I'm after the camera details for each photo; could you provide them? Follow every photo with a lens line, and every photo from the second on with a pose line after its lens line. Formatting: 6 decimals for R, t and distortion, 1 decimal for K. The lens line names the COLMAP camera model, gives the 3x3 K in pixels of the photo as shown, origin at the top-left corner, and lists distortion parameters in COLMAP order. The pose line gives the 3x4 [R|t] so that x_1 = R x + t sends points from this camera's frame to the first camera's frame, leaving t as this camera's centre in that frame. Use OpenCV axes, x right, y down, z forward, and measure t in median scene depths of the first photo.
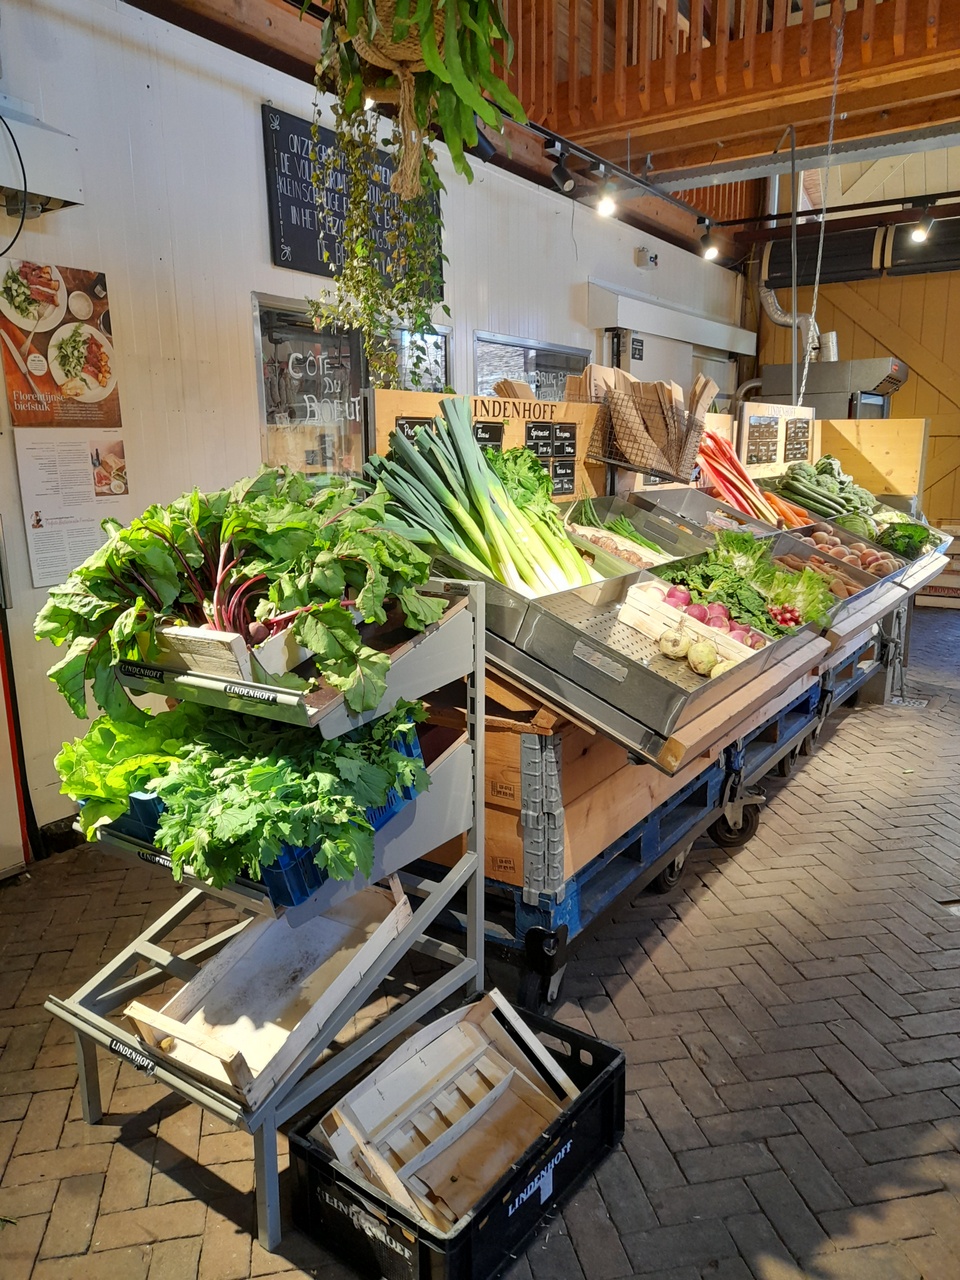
lens RADIAL K [[945.2, 0, 480.1], [0, 945.2, 640.7], [0, 0, 1]] dist [0.038908, -0.038720]
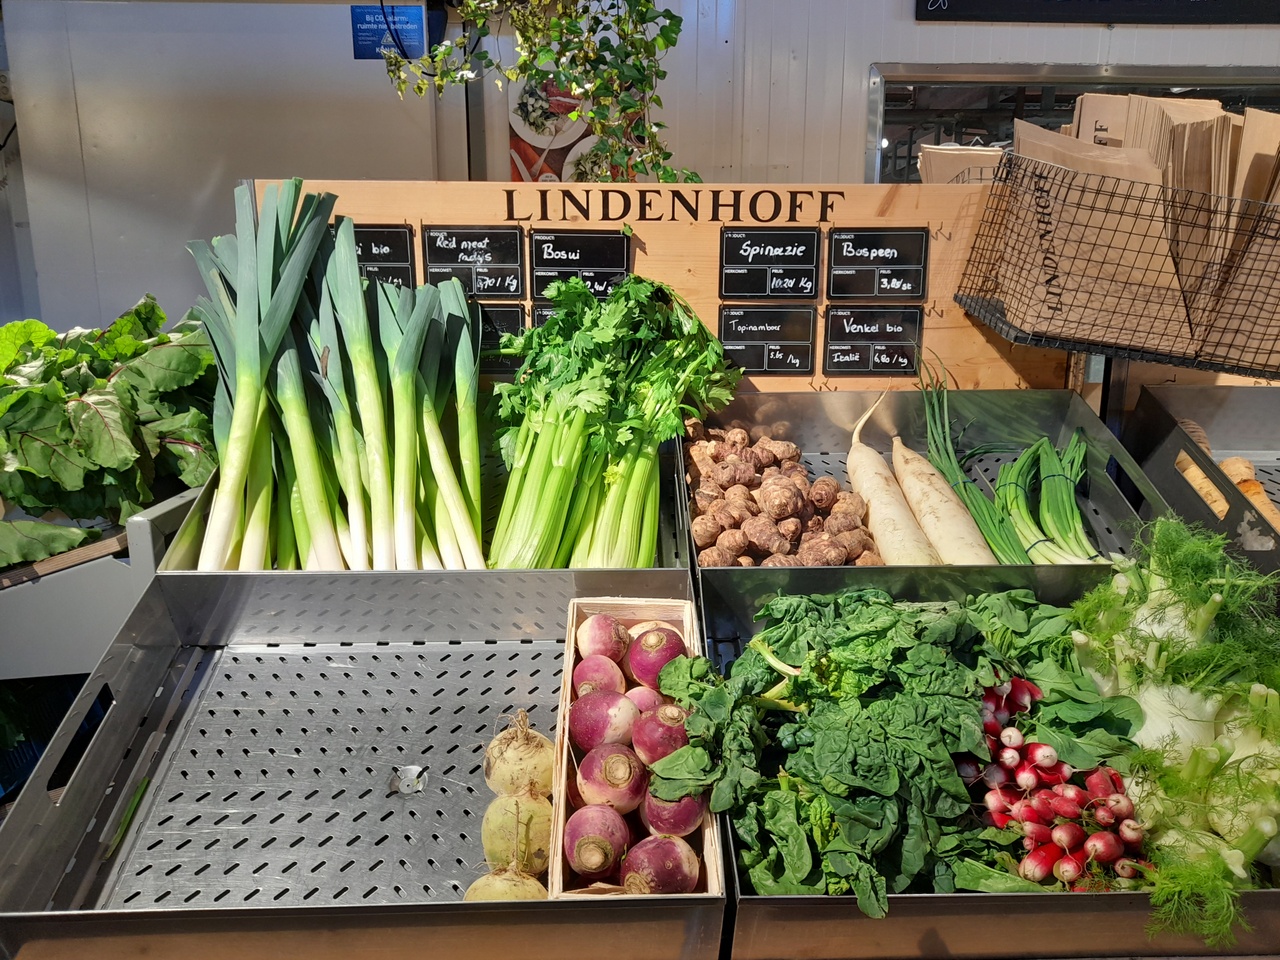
lens RADIAL K [[945.2, 0, 640.0], [0, 945.2, 485.8], [0, 0, 1]] dist [0.038908, -0.038720]
pose [[0.578061, 0.183766, -0.795032, 0.422205], [-0.171355, 0.979924, 0.101912, -0.129956], [0.797799, 0.077321, 0.597945, 0.623757]]
